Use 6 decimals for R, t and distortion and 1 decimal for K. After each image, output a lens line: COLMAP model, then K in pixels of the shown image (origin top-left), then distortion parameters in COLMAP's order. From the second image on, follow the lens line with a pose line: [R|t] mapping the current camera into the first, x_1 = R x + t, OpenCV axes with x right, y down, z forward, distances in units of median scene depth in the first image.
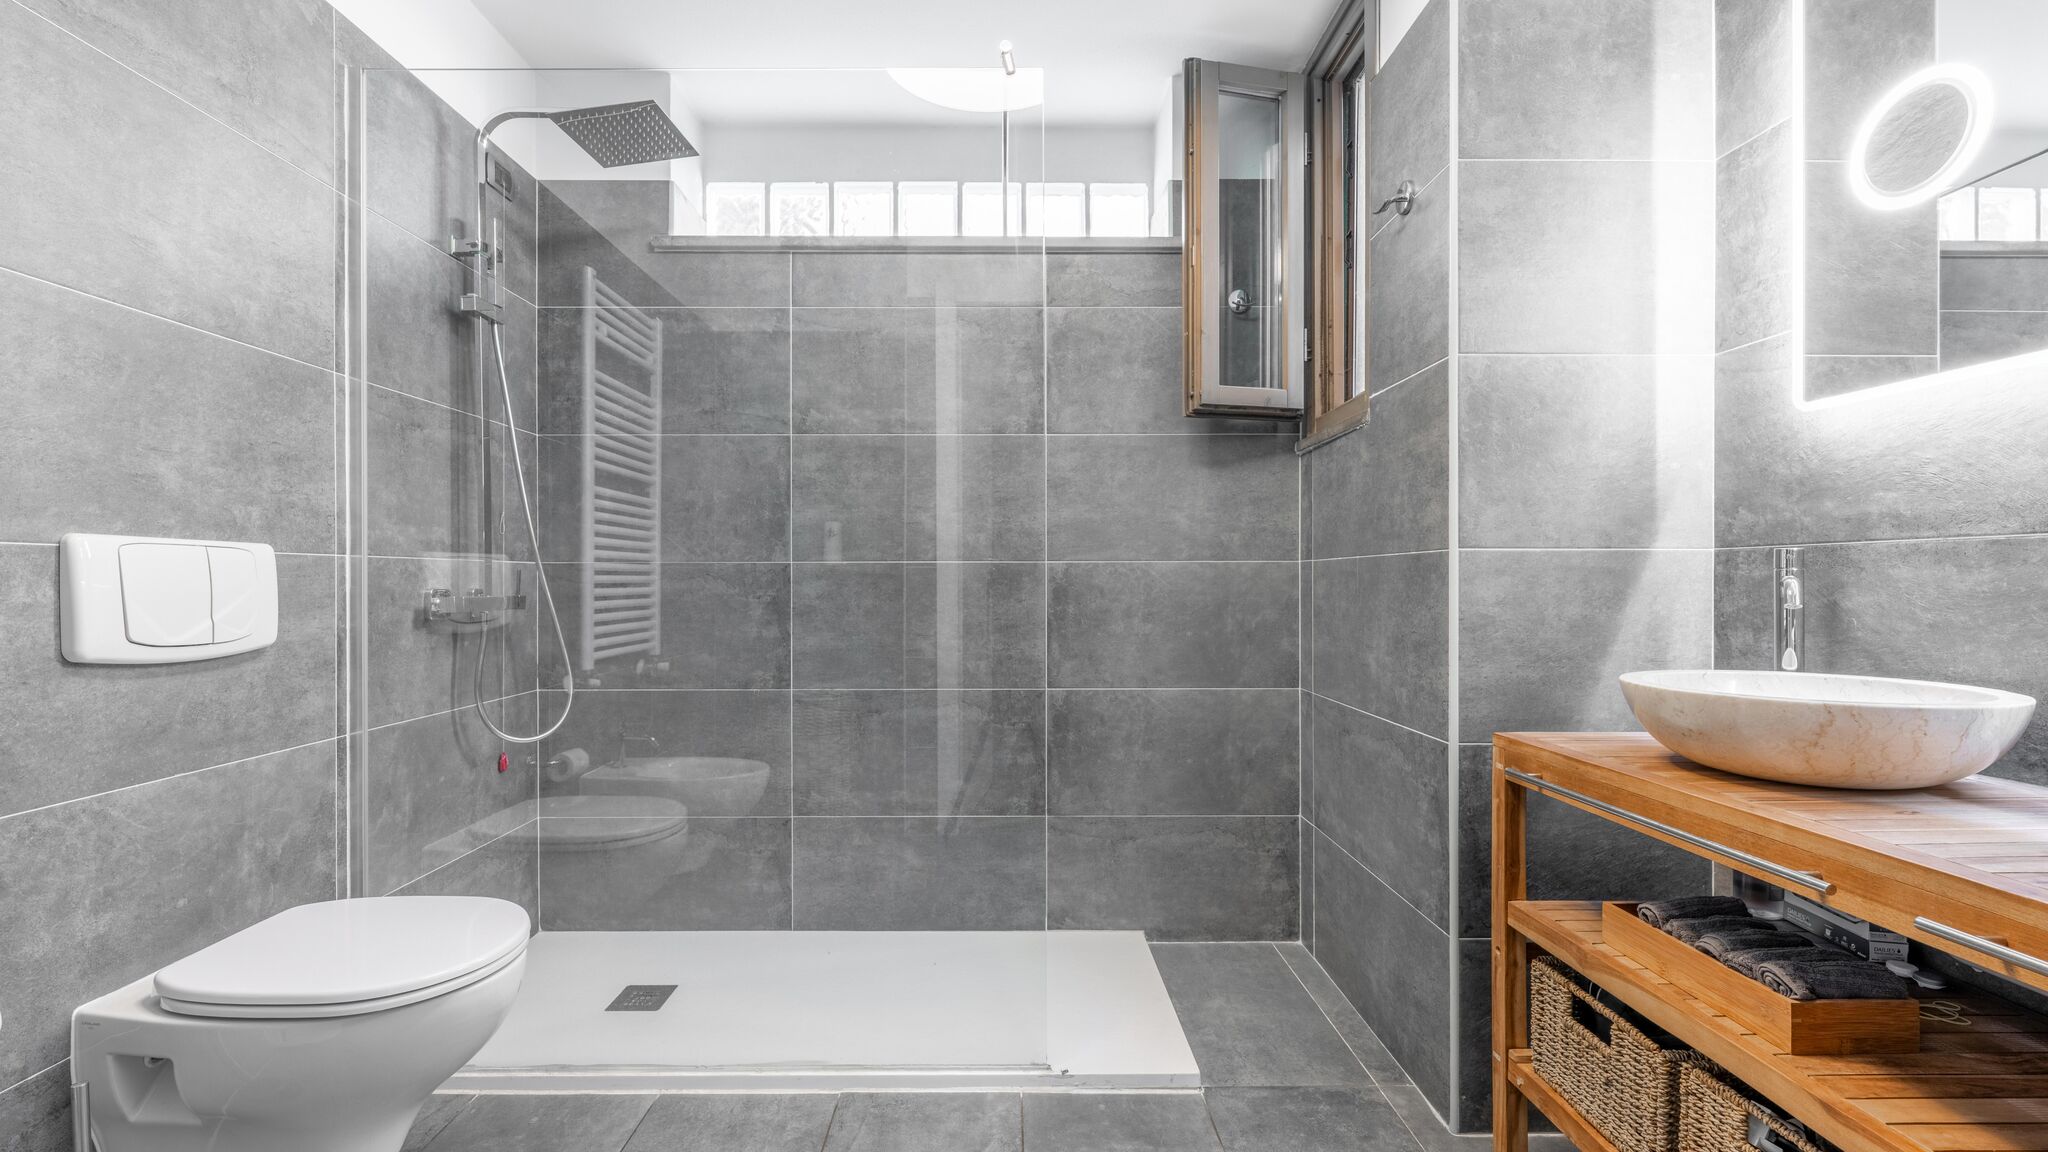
lens RADIAL K [[863.8, 0, 1011.2], [0, 863.8, 582.1], [0, 0, 1]] dist [0.000738, 0.000393]
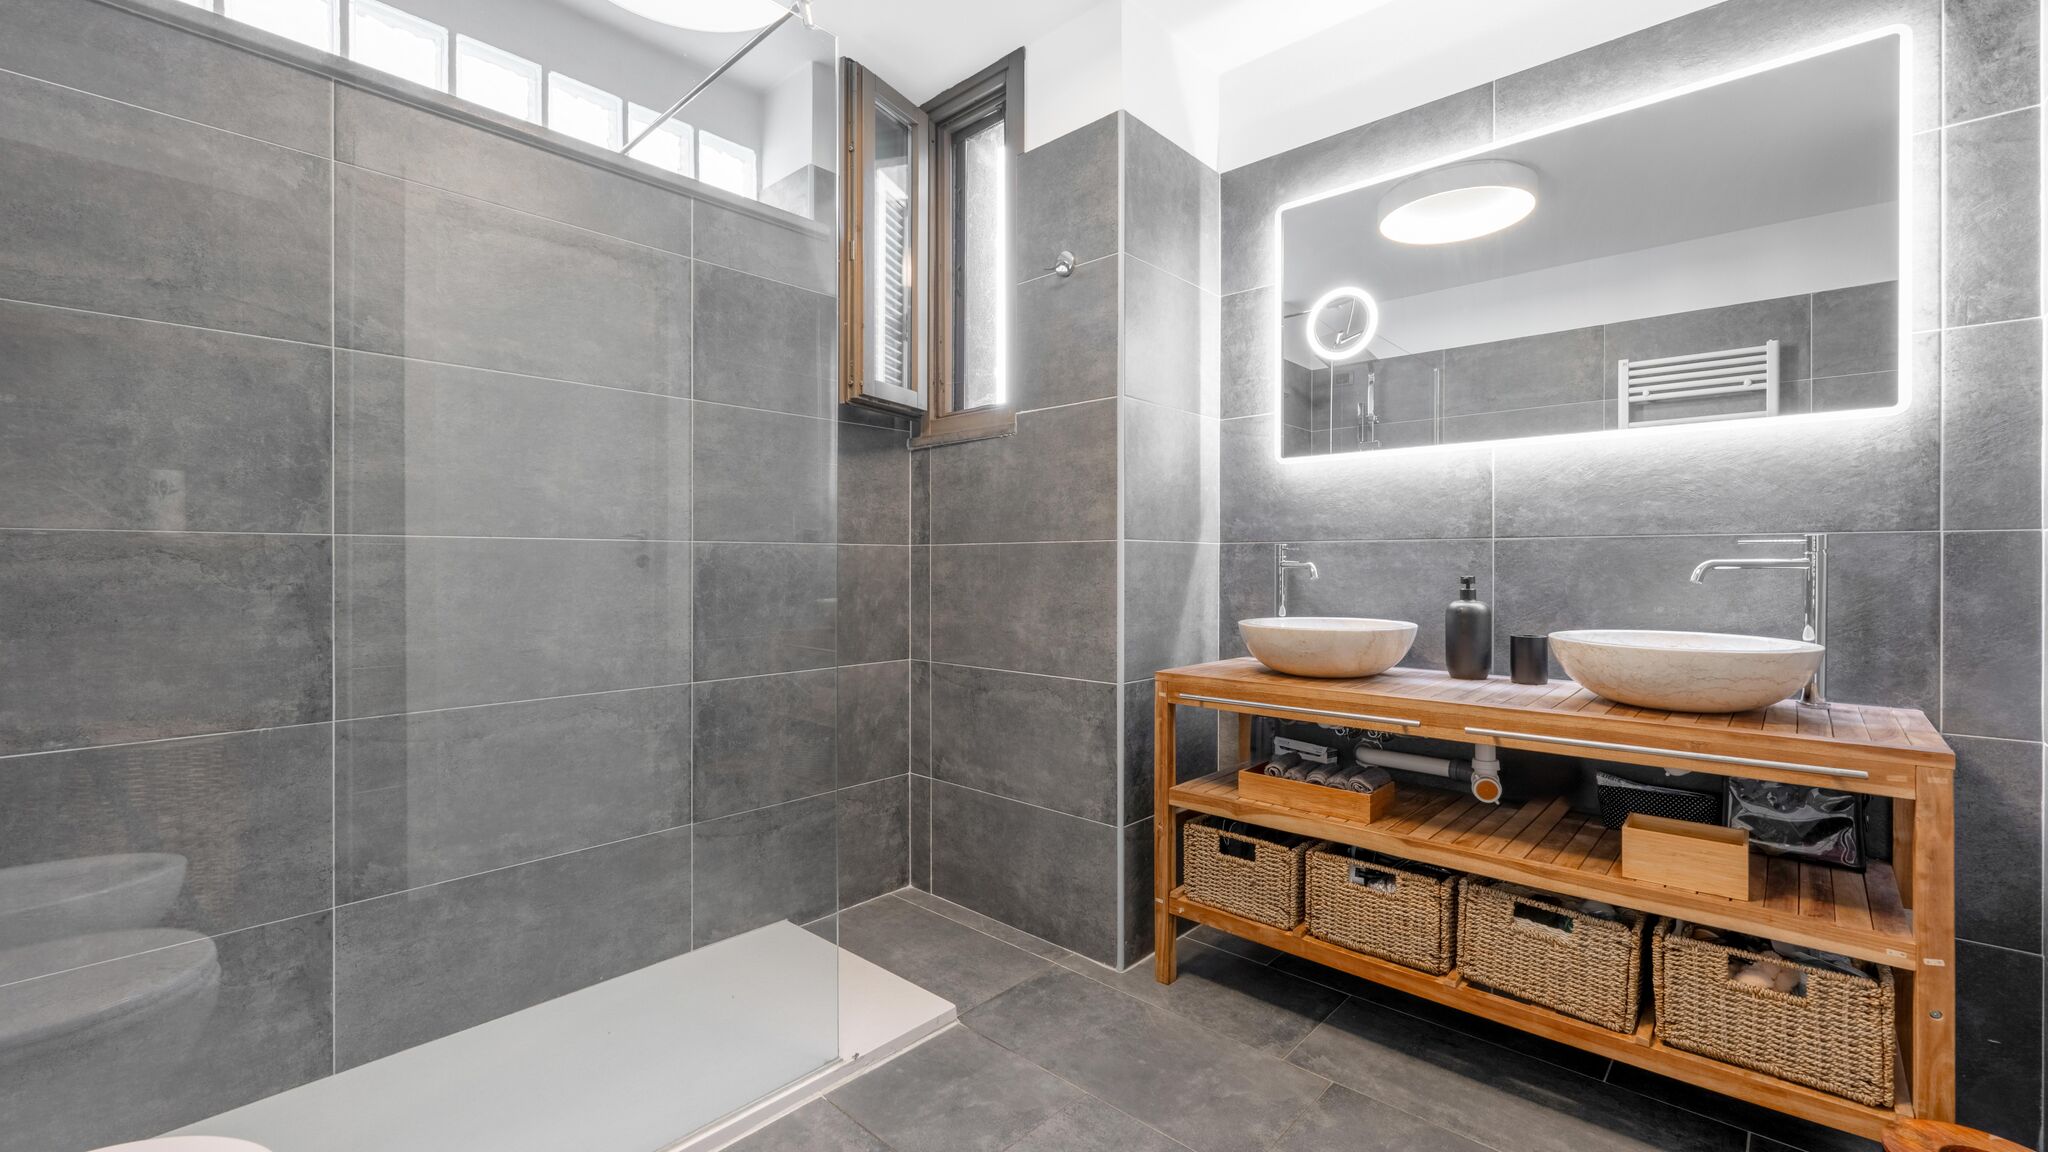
lens RADIAL K [[863.8, 0, 1043.0], [0, 863.8, 566.4], [0, 0, 1]] dist [0.000738, 0.000393]
pose [[0.666970, -0.001489, 0.745083, -0.394014], [-0.000358, 0.999997, 0.002319, 0.000225], [-0.745085, -0.001813, 0.666968, 0.129979]]
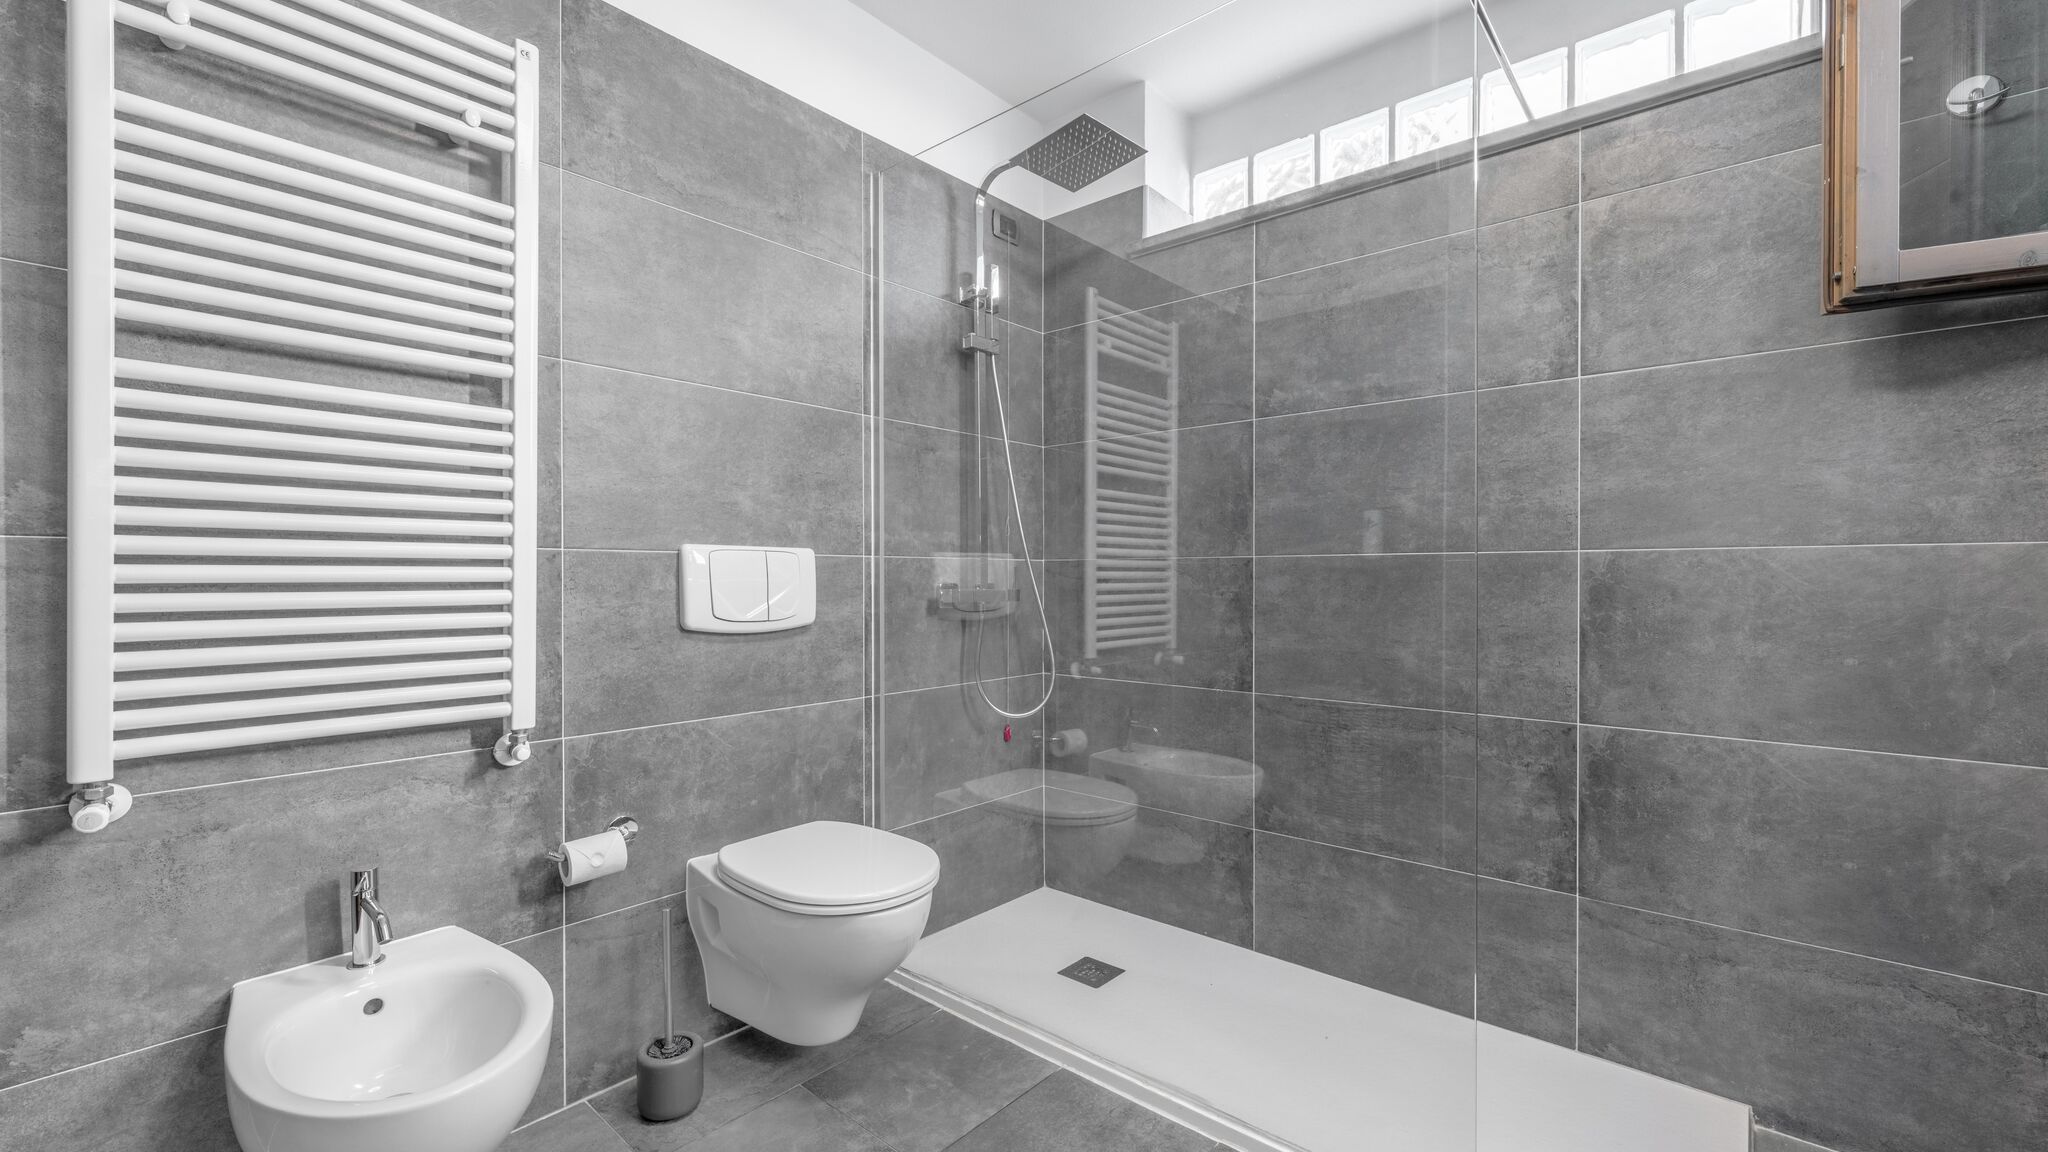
lens RADIAL K [[863.8, 0, 1012.4], [0, 863.8, 584.0], [0, 0, 1]] dist [0.000738, 0.000393]
pose [[0.744266, 0.006344, -0.667854, 0.176424], [-0.002133, 0.999972, 0.007122, 0.000555], [0.667880, -0.003876, 0.744259, 0.133998]]
